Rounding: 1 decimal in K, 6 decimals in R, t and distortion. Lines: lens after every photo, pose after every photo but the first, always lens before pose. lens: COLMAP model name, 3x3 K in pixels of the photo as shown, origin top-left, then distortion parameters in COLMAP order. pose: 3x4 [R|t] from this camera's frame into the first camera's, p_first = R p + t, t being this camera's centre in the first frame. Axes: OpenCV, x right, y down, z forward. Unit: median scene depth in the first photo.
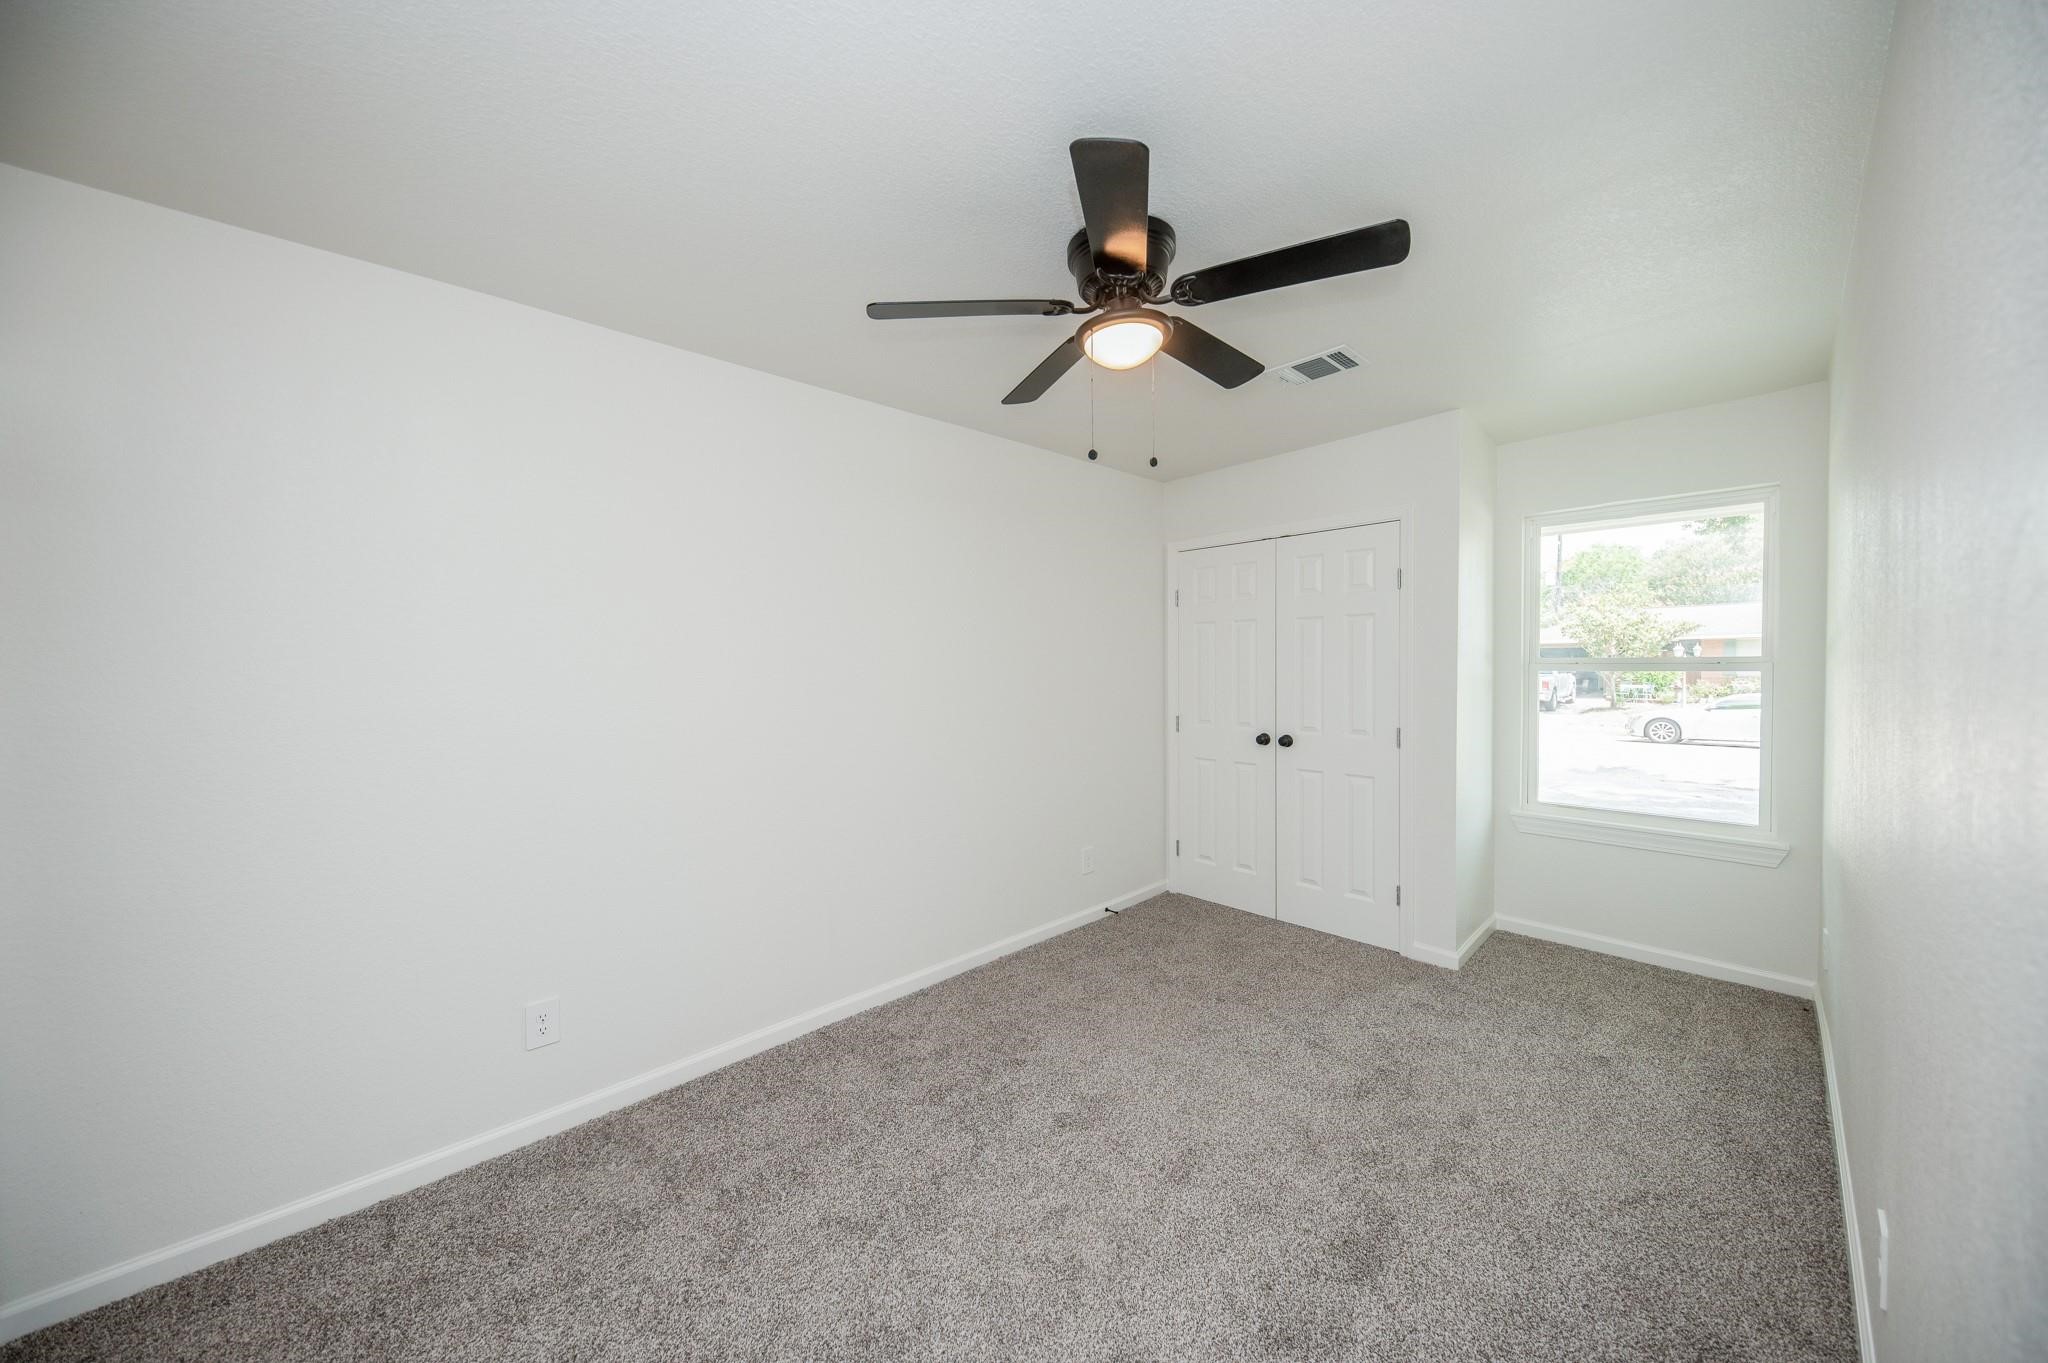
lens RADIAL K [[694.0, 0, 1024.0], [0, 694.0, 681.5], [0, 0, 1]] dist [0.011034, -0.005441]
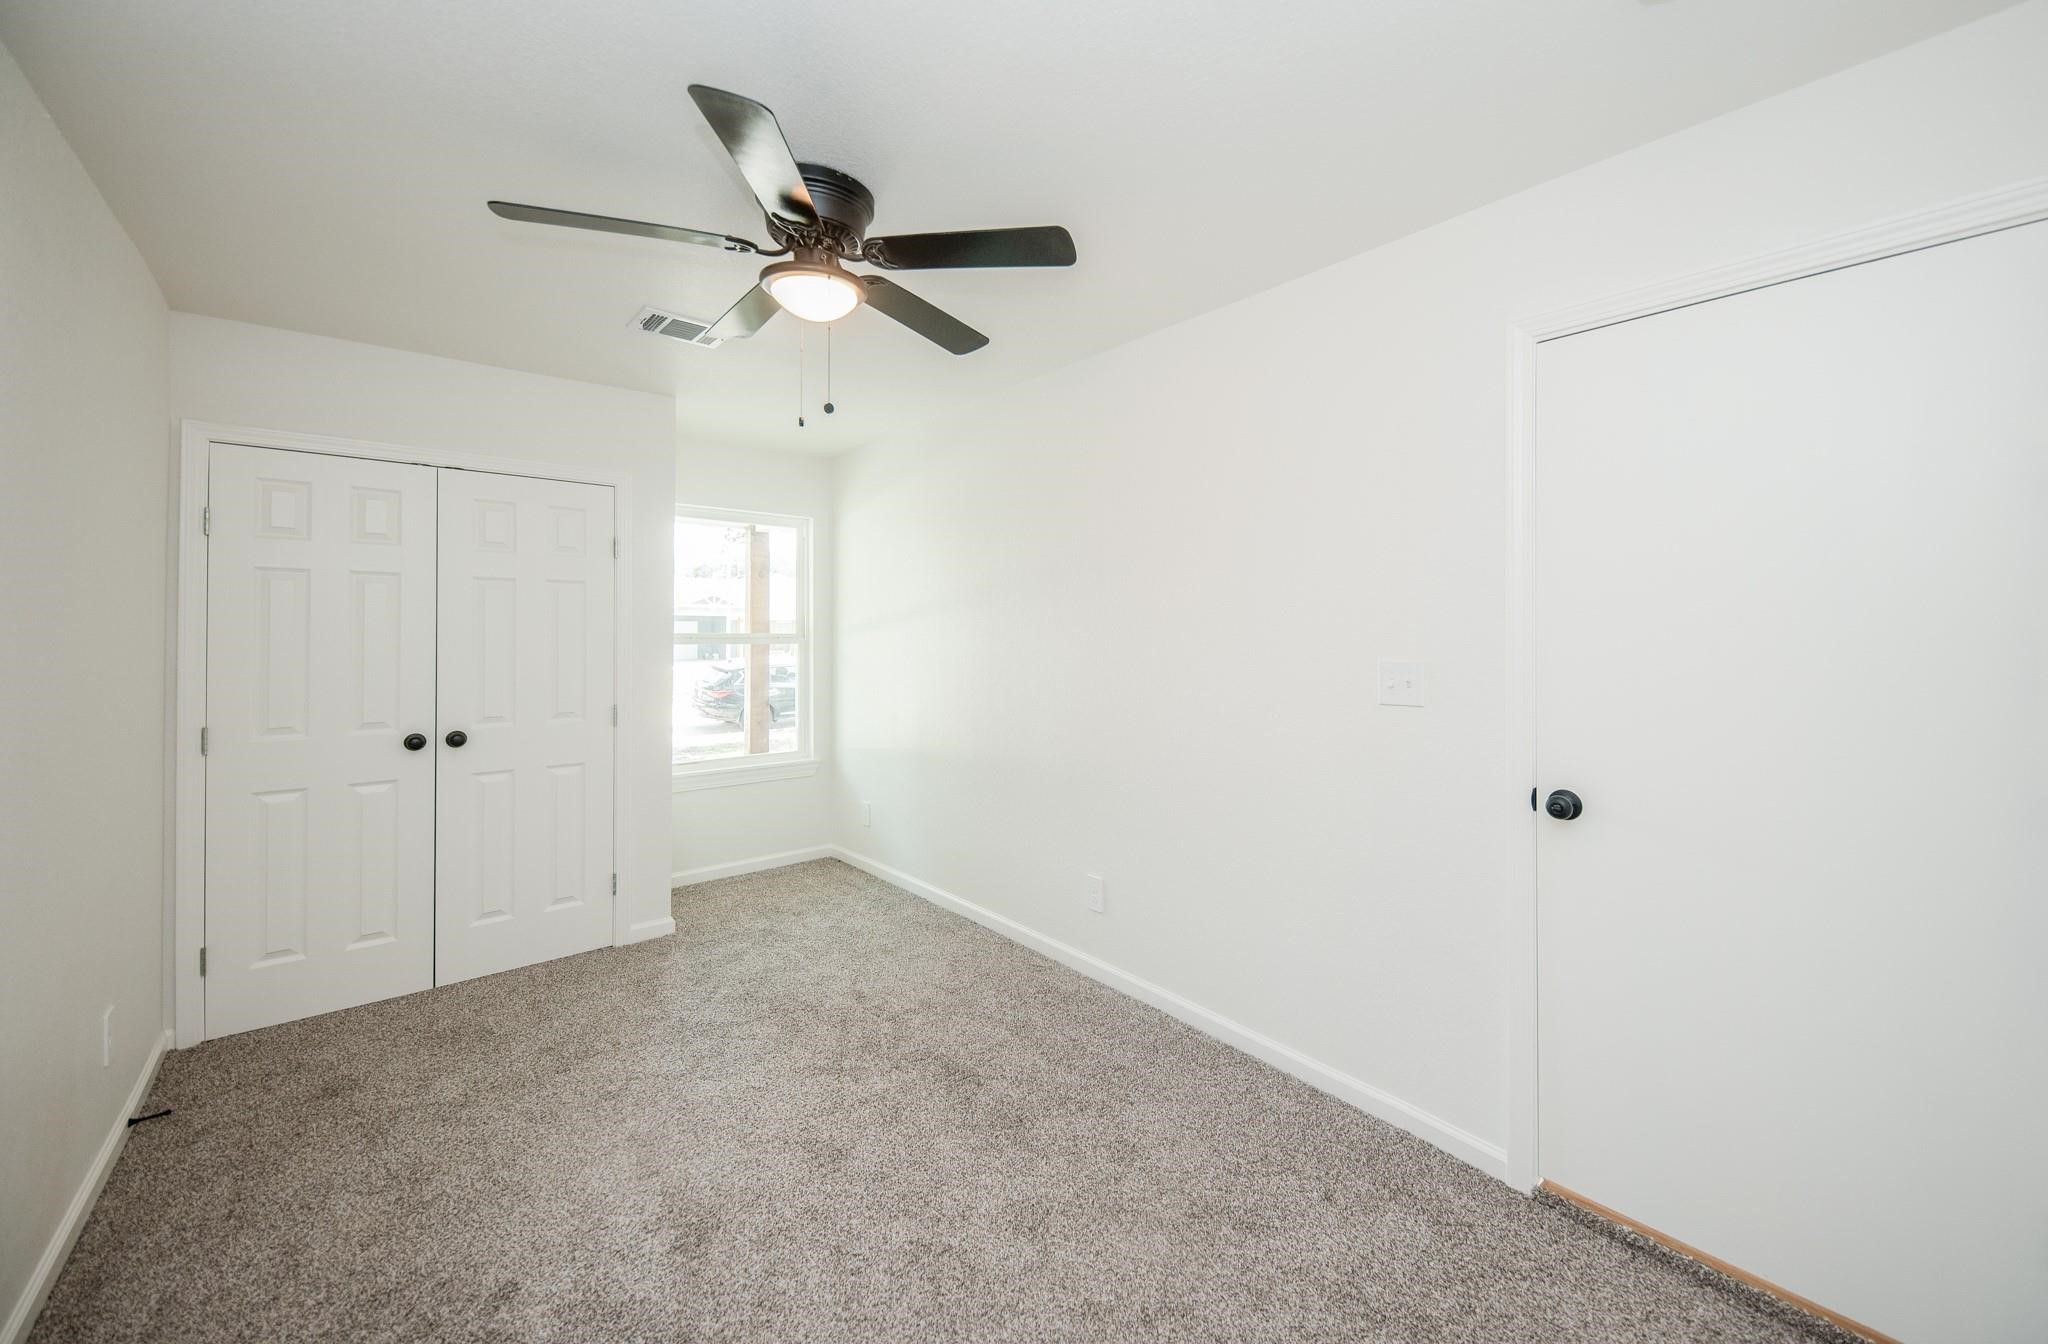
lens RADIAL K [[793.4, 0, 1049.0], [0, 793.4, 608.8], [0, 0, 1]] dist [0.000814, 0.000010]
pose [[0.043551, 0.037485, 0.998348, -0.537865], [0.023980, 0.998969, -0.038555, -0.008669], [-0.998763, 0.025620, 0.042607, 0.368769]]
